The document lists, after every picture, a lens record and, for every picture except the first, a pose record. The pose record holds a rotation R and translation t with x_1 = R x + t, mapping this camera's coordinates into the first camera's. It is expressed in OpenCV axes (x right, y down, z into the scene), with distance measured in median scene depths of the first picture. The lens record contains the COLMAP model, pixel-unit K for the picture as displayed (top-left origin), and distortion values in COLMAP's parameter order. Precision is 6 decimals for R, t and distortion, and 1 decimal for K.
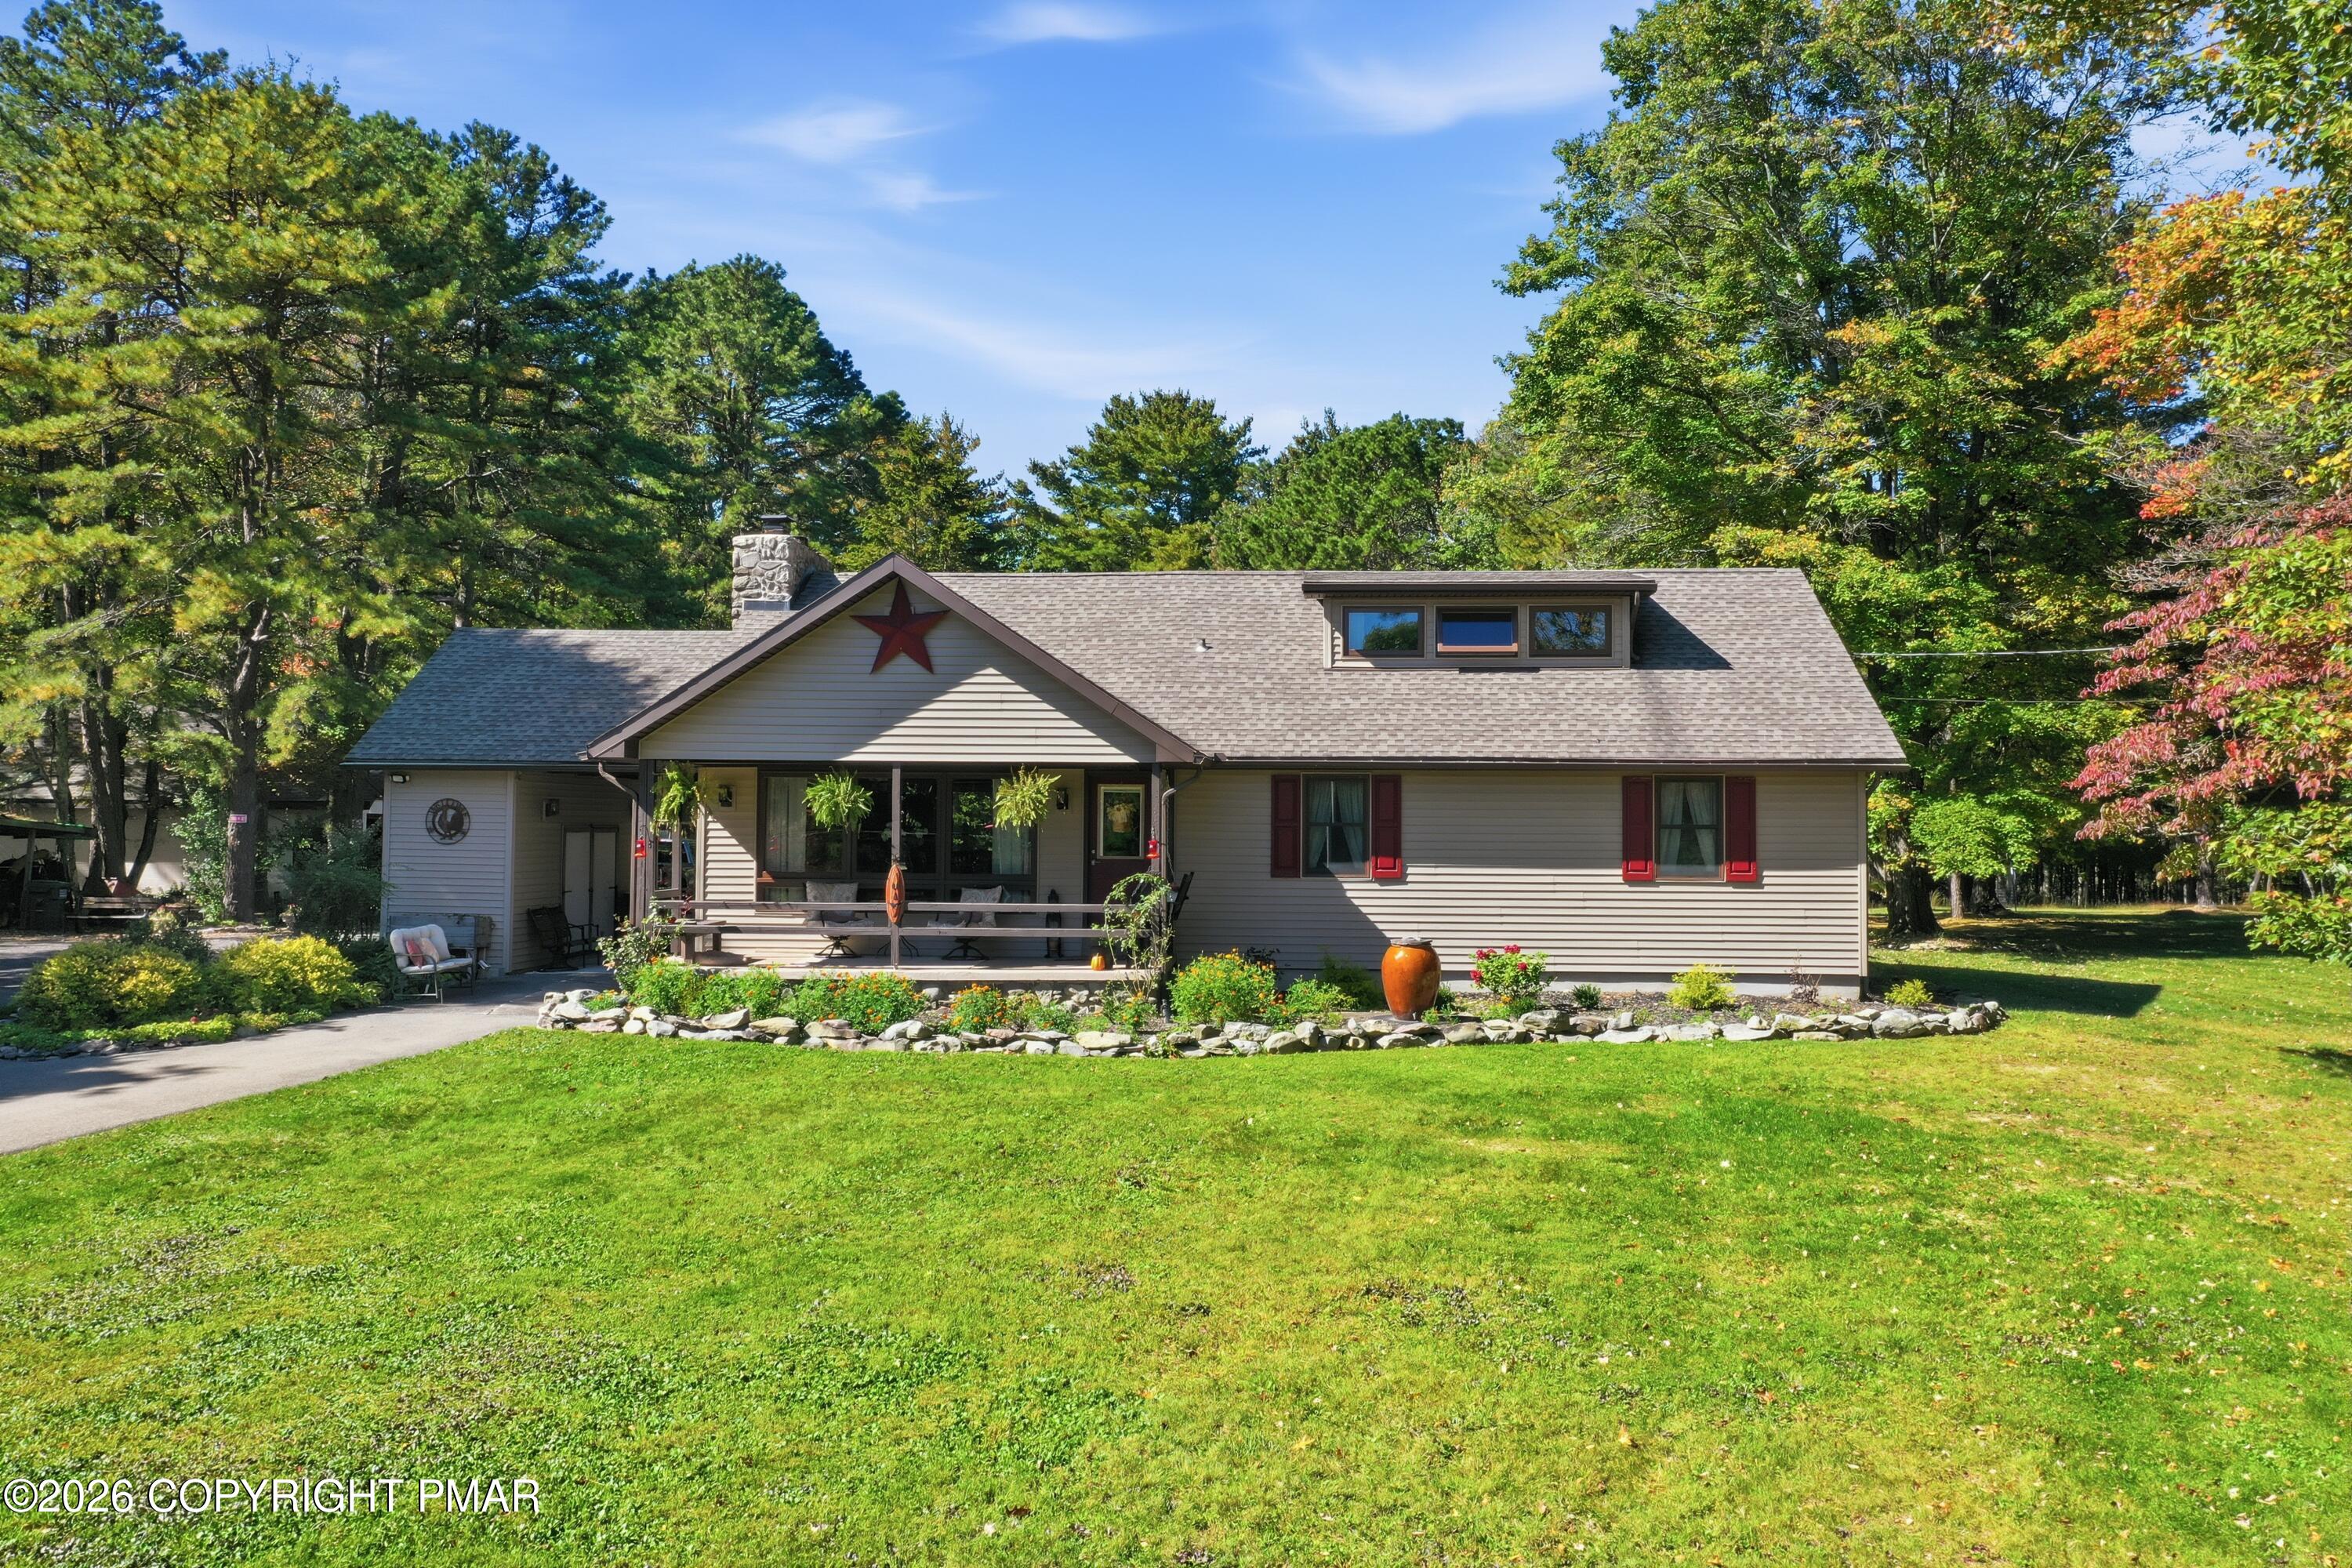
lens RADIAL K [[1841.5, 0, 1176.0], [0, 1841.5, 784.0], [0, 0, 1]] dist [-0.000168, -0.003303]
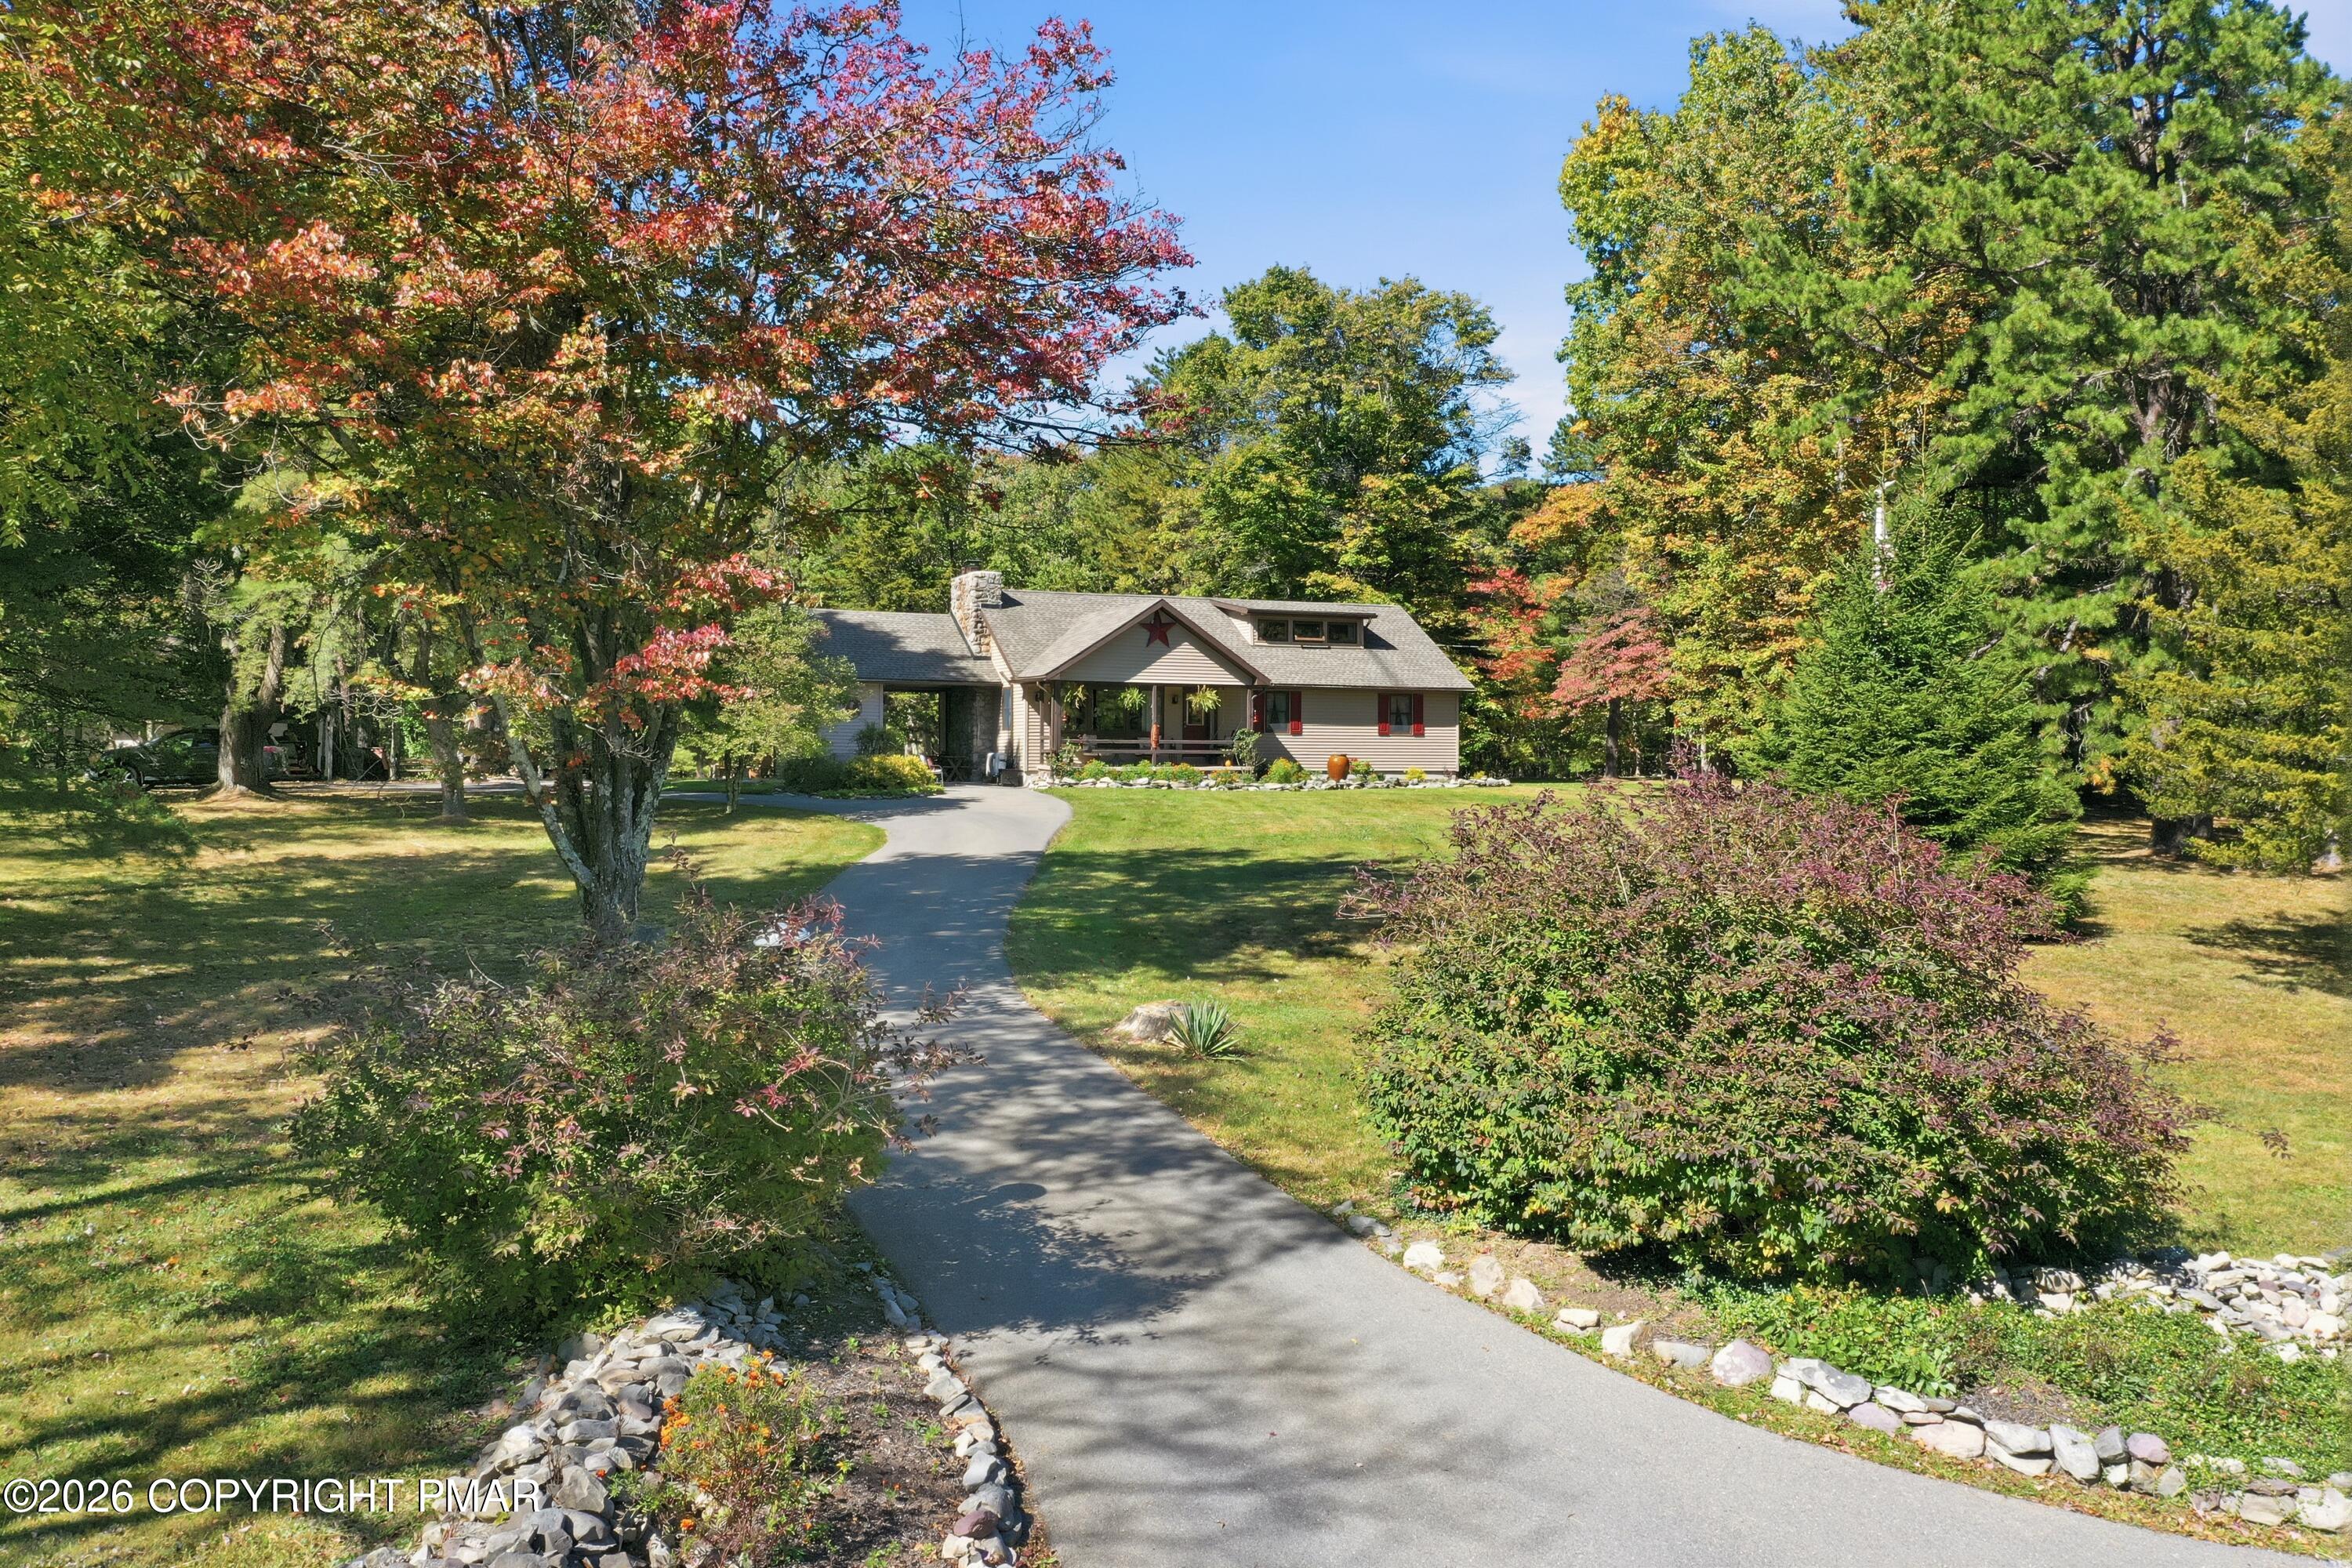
lens RADIAL K [[1841.5, 0, 1176.0], [0, 1841.5, 784.0], [0, 0, 1]] dist [-0.000168, -0.003303]
pose [[0.887591, -0.008187, 0.460560, -1.167699], [-0.010799, 0.999197, 0.038575, 0.025428], [-0.460506, -0.039212, 0.886790, -1.120097]]
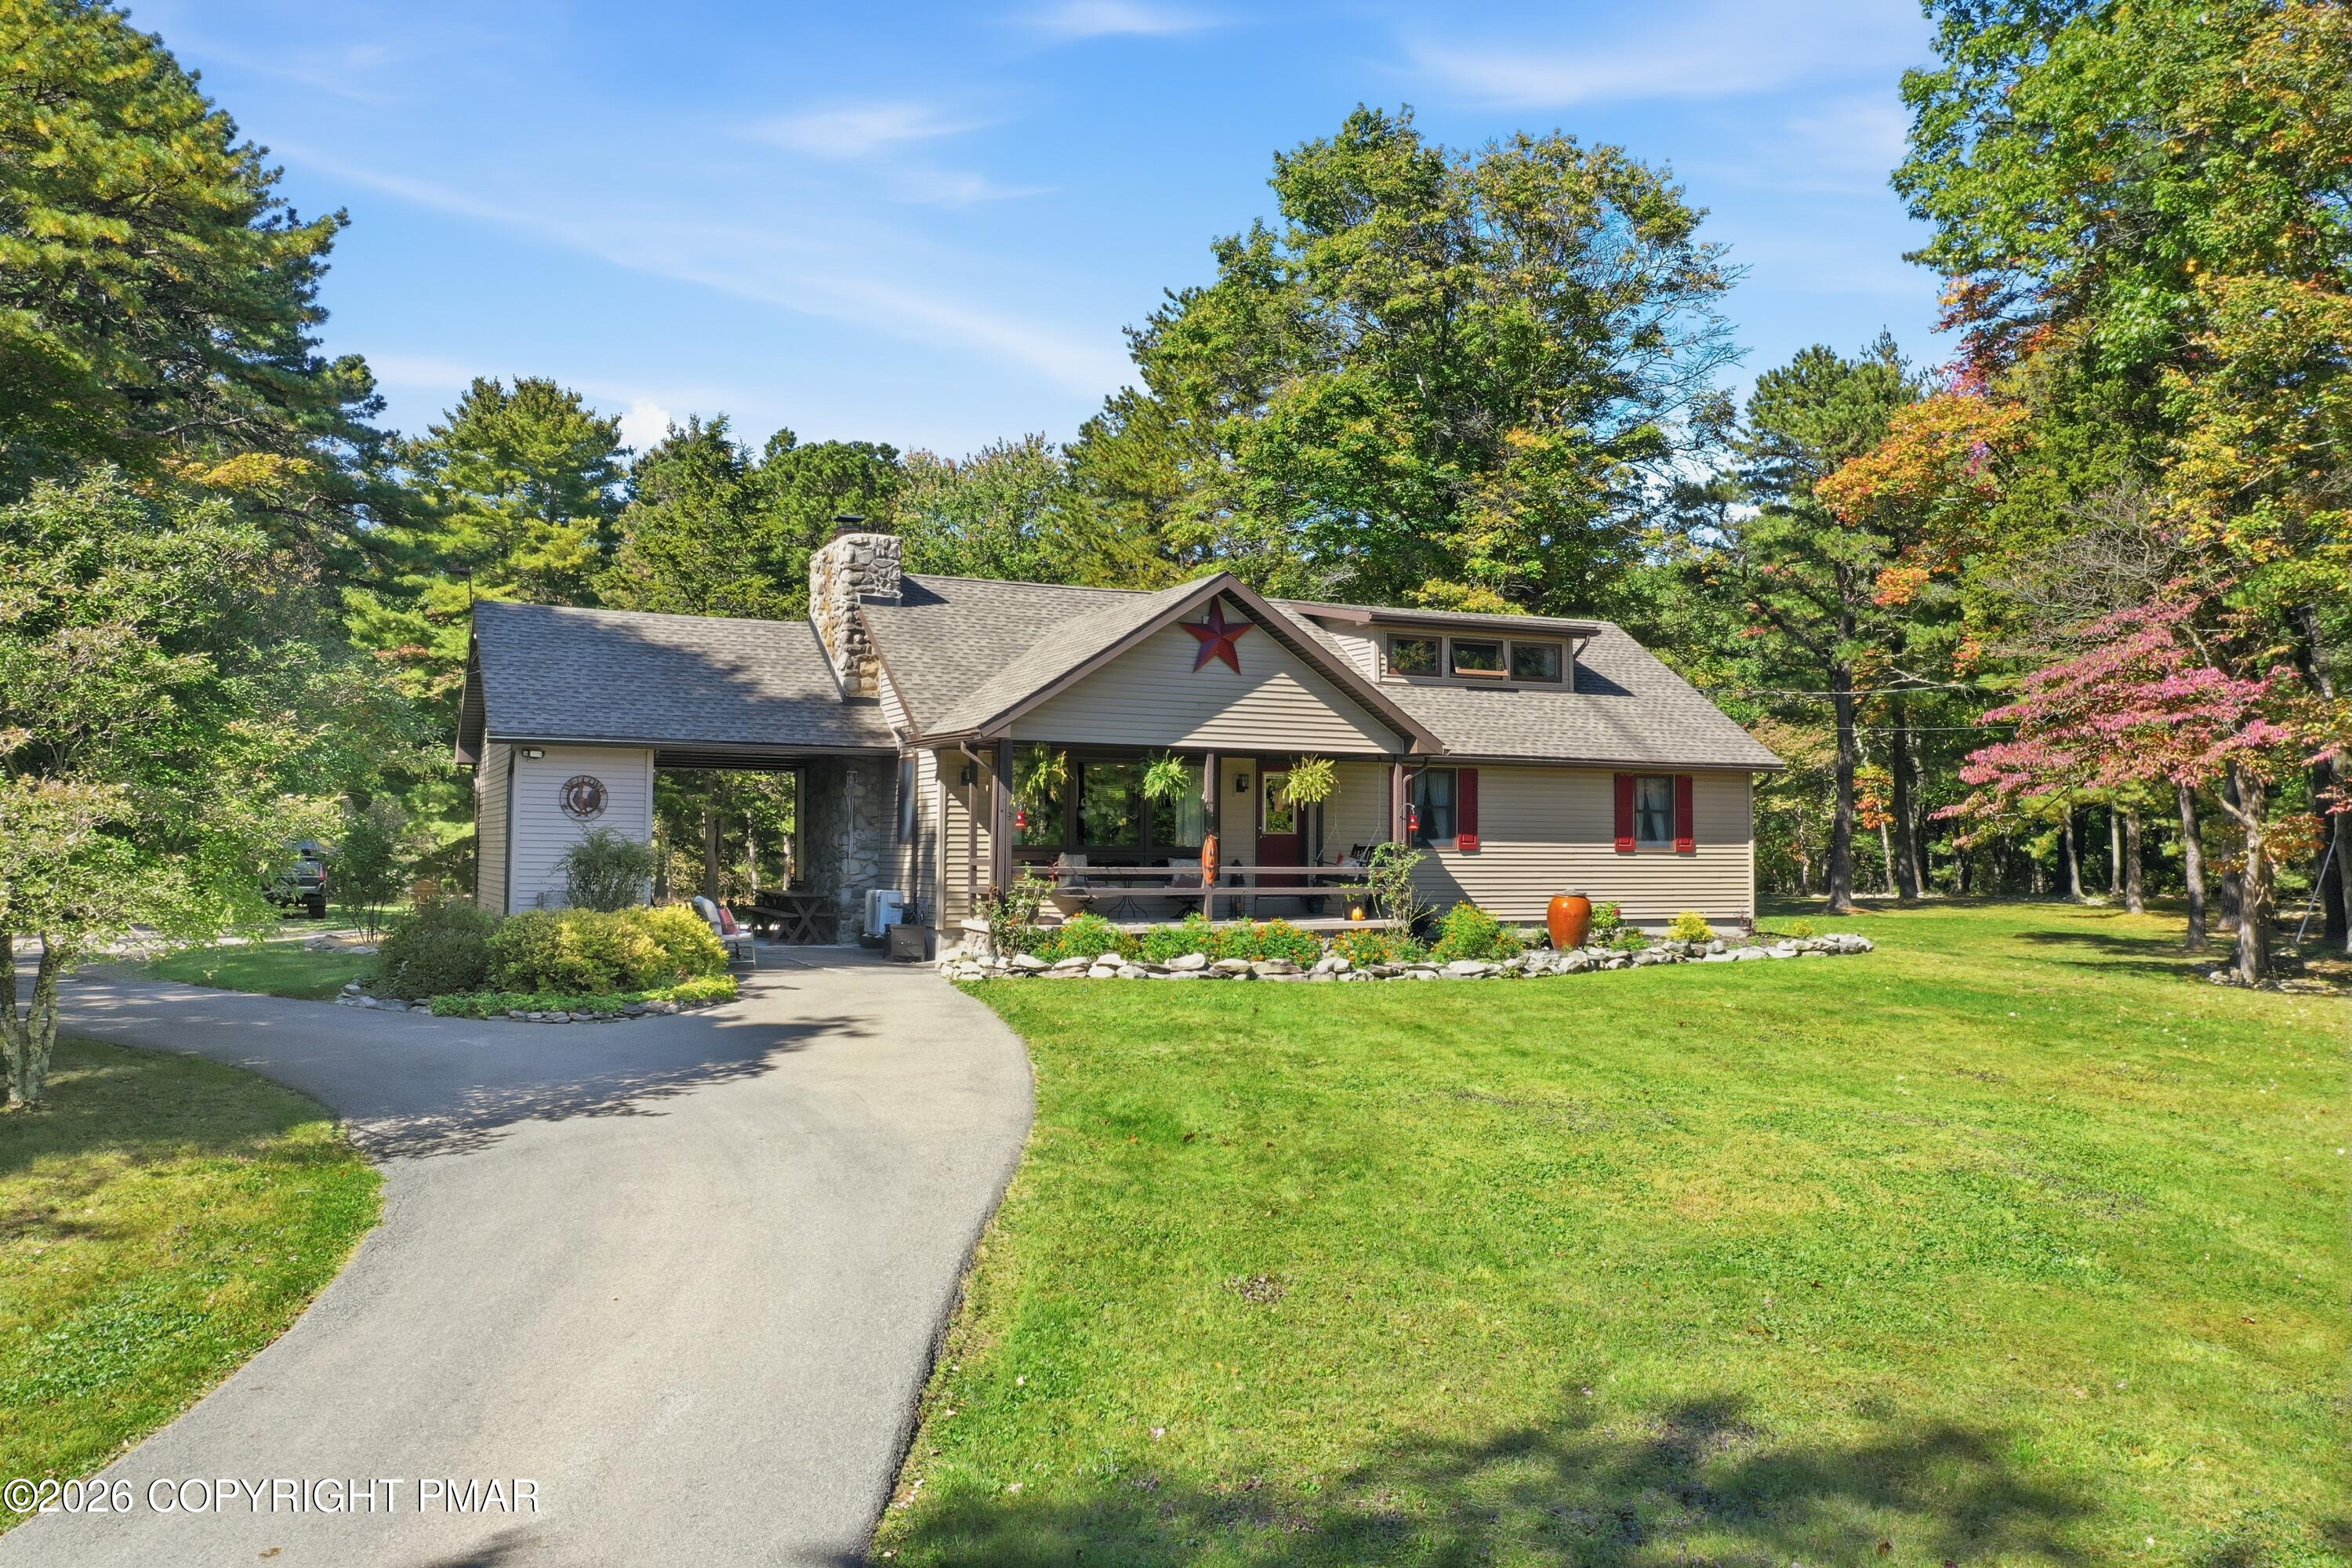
lens RADIAL K [[1841.5, 0, 1176.0], [0, 1841.5, 784.0], [0, 0, 1]] dist [-0.000168, -0.003303]
pose [[0.879472, 0.017017, 0.475646, -0.674554], [-0.012934, 0.999846, -0.011856, 0.023367], [-0.475774, 0.004275, 0.879557, -0.027541]]
